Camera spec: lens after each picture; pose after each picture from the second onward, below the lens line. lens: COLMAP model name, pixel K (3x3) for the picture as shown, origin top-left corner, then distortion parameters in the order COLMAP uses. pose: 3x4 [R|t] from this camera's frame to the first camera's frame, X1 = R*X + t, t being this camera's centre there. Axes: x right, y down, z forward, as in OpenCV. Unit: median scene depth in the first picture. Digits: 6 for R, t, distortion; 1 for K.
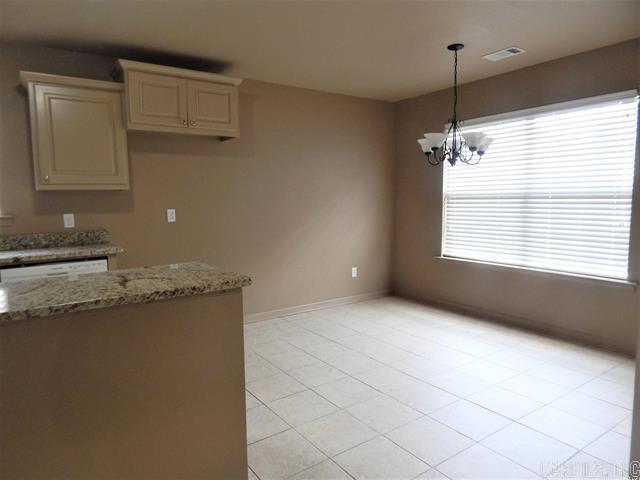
lens RADIAL K [[421.0, 0, 320.8], [0, 421.0, 231.4], [0, 0, 1]] dist [0.009284, -0.024371]
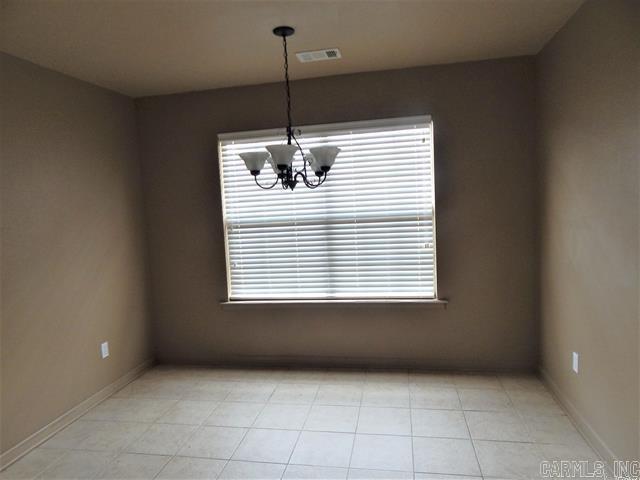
lens RADIAL K [[421.0, 0, 320.8], [0, 421.0, 231.4], [0, 0, 1]] dist [0.009284, -0.024371]
pose [[0.710768, -0.074094, 0.699513, -0.161237], [0.099446, 0.995033, 0.004350, -0.070284], [-0.696362, 0.066471, 0.714606, 0.387596]]
